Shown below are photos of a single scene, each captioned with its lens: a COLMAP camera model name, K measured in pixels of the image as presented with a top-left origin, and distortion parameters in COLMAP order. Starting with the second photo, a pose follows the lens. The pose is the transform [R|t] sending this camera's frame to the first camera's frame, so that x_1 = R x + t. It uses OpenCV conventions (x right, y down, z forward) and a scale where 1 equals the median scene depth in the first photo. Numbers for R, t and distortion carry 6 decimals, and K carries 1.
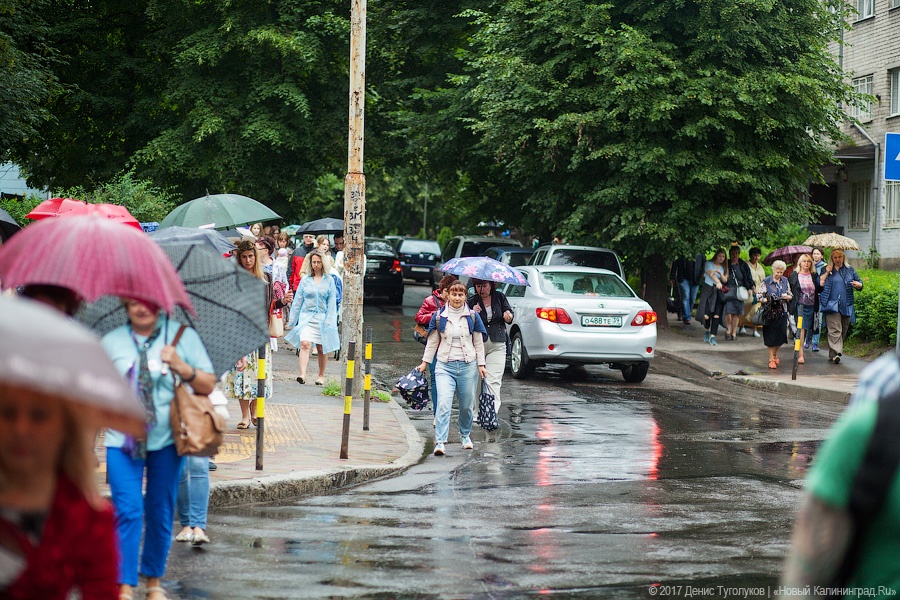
lens RADIAL K [[2482.0, 0, 448.3], [0, 2482.0, 299.5], [0, 0, 1]] dist [-0.249086, 0.000000]
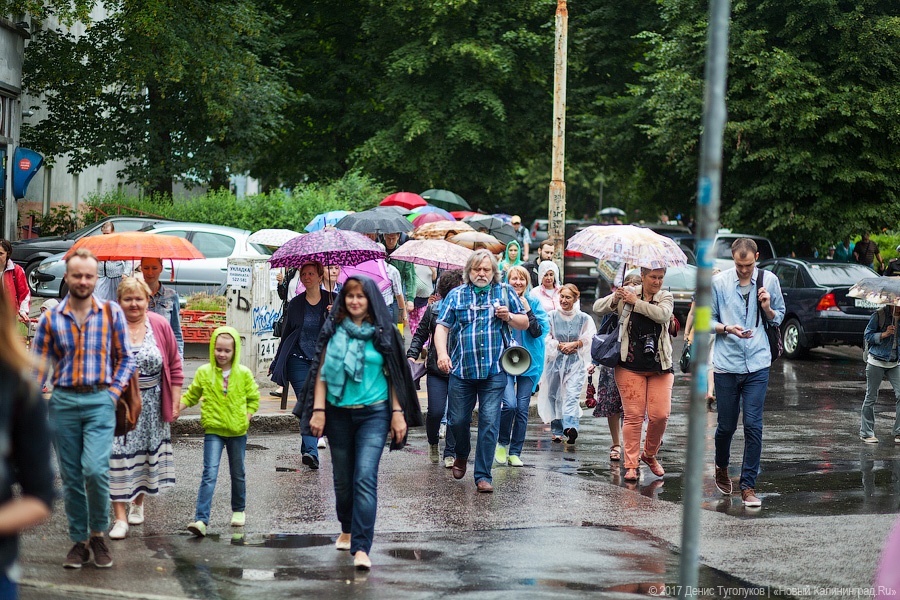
lens RADIAL K [[2482.0, 0, 451.5], [0, 2482.0, 300.3], [0, 0, 1]] dist [-0.249086, 0.000000]
pose [[0.997684, 0.004977, -0.067838, -0.003067], [-0.004378, 0.999950, 0.008968, -0.000244], [0.067880, -0.008650, 0.997656, -0.176681]]
